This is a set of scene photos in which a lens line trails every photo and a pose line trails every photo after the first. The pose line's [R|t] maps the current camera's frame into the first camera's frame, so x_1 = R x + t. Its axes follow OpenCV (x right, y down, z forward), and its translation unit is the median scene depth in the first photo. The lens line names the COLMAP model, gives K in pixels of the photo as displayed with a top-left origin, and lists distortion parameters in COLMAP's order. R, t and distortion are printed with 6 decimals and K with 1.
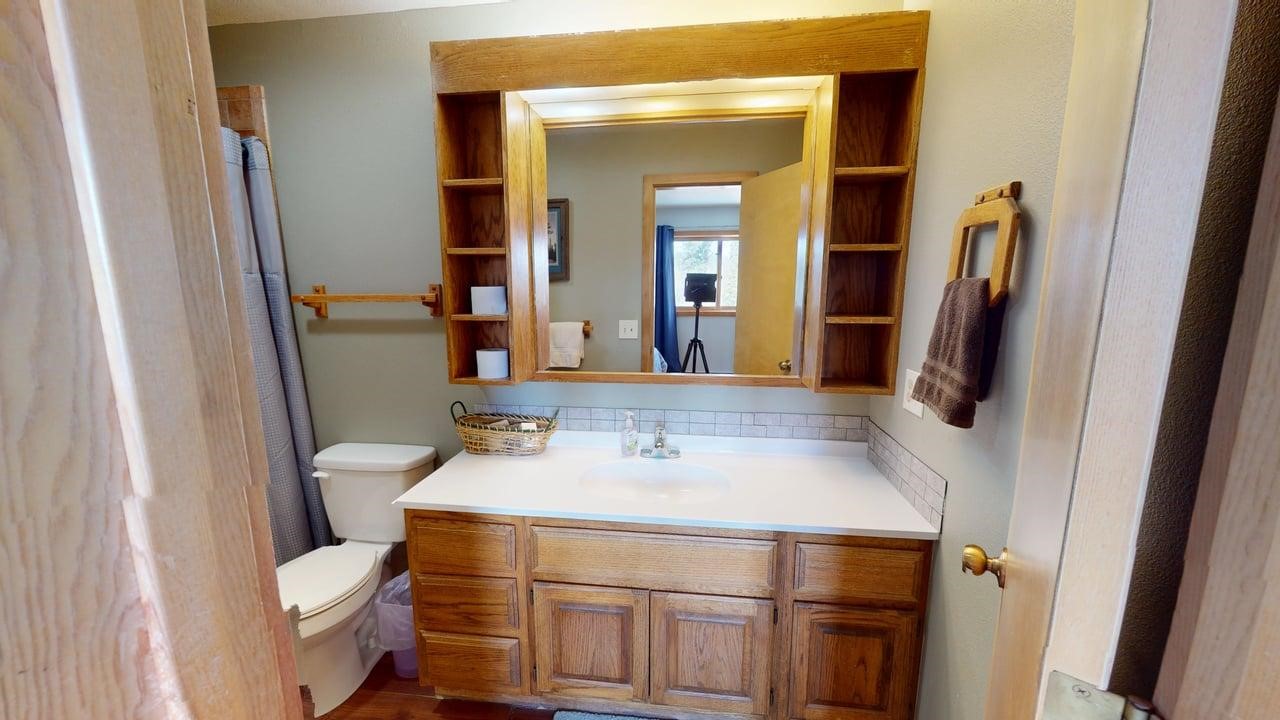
lens RADIAL K [[479.5, 0, 644.2], [0, 479.5, 363.0], [0, 0, 1]] dist [0.000449, -0.000095]
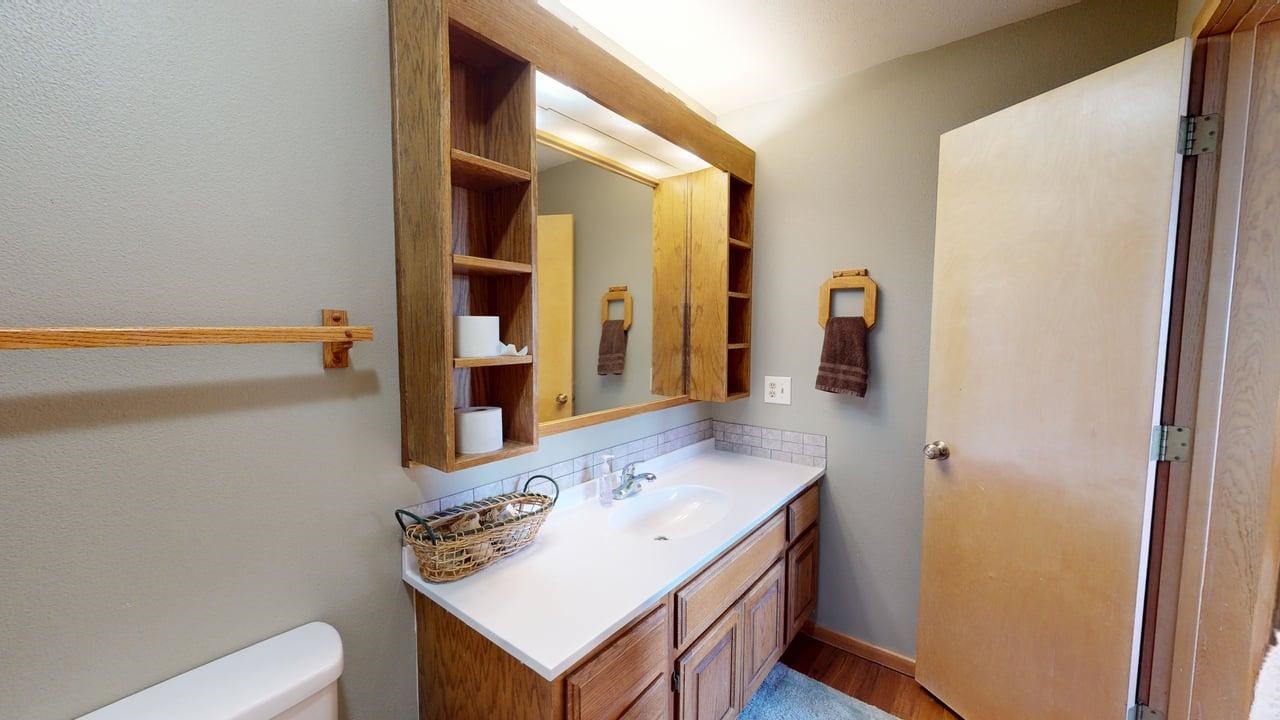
lens RADIAL K [[479.5, 0, 644.2], [0, 479.5, 363.0], [0, 0, 1]] dist [0.000449, -0.000095]
pose [[0.510050, -0.060218, 0.858034, -0.892625], [0.137074, 0.990488, -0.011969, -0.060123], [-0.849152, 0.123719, 0.513453, 0.514261]]
